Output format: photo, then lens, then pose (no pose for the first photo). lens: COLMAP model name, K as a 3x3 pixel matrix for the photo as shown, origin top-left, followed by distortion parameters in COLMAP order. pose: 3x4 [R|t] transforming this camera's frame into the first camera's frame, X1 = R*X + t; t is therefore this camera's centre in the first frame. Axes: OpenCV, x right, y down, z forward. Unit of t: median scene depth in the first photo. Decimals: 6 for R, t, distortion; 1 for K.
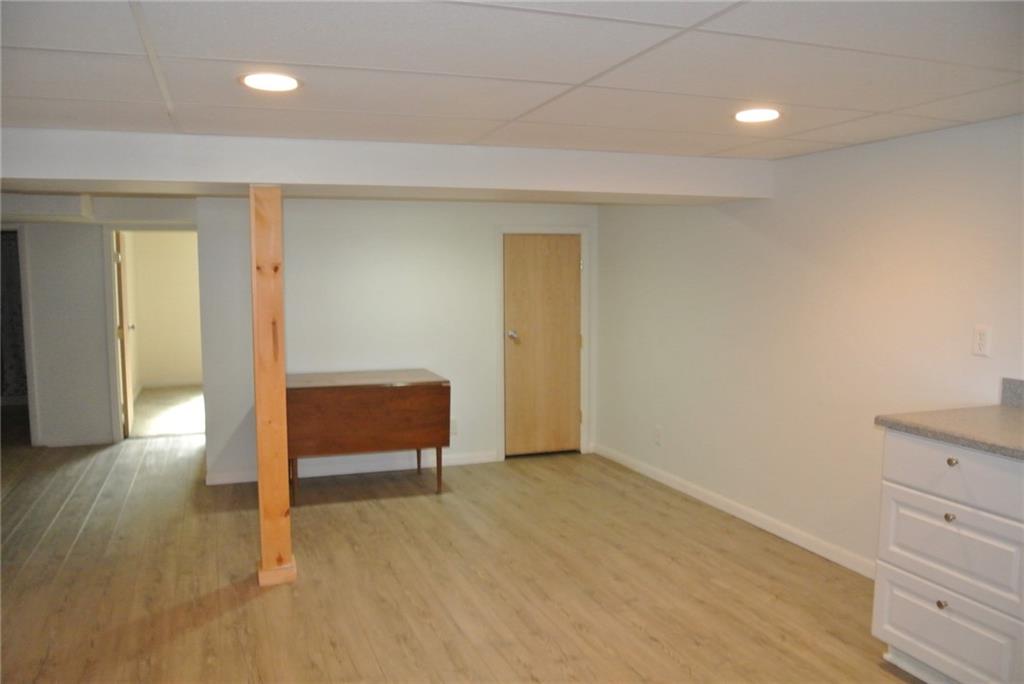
lens RADIAL K [[801.6, 0, 512.0], [0, 801.6, 342.6], [0, 0, 1]] dist [-0.080092, 0.002232]
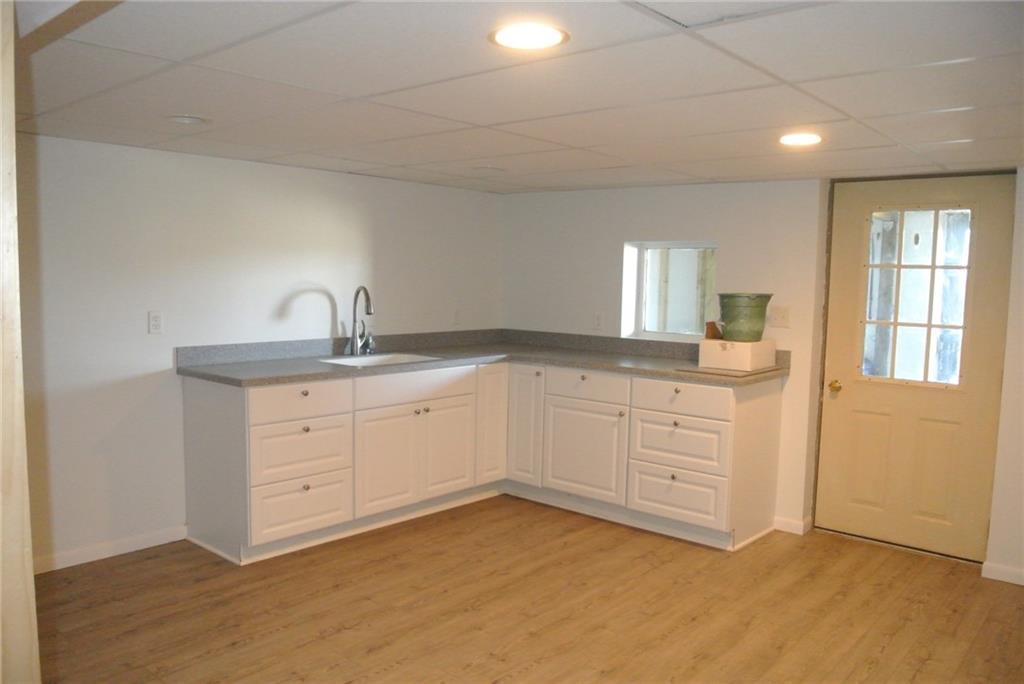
lens RADIAL K [[801.6, 0, 511.4], [0, 801.6, 343.1], [0, 0, 1]] dist [-0.080092, 0.002232]
pose [[-0.481698, -0.083850, 0.872317, -0.812274], [0.064712, 0.989291, 0.130829, -0.100903], [-0.873945, 0.119470, -0.471113, 1.117695]]
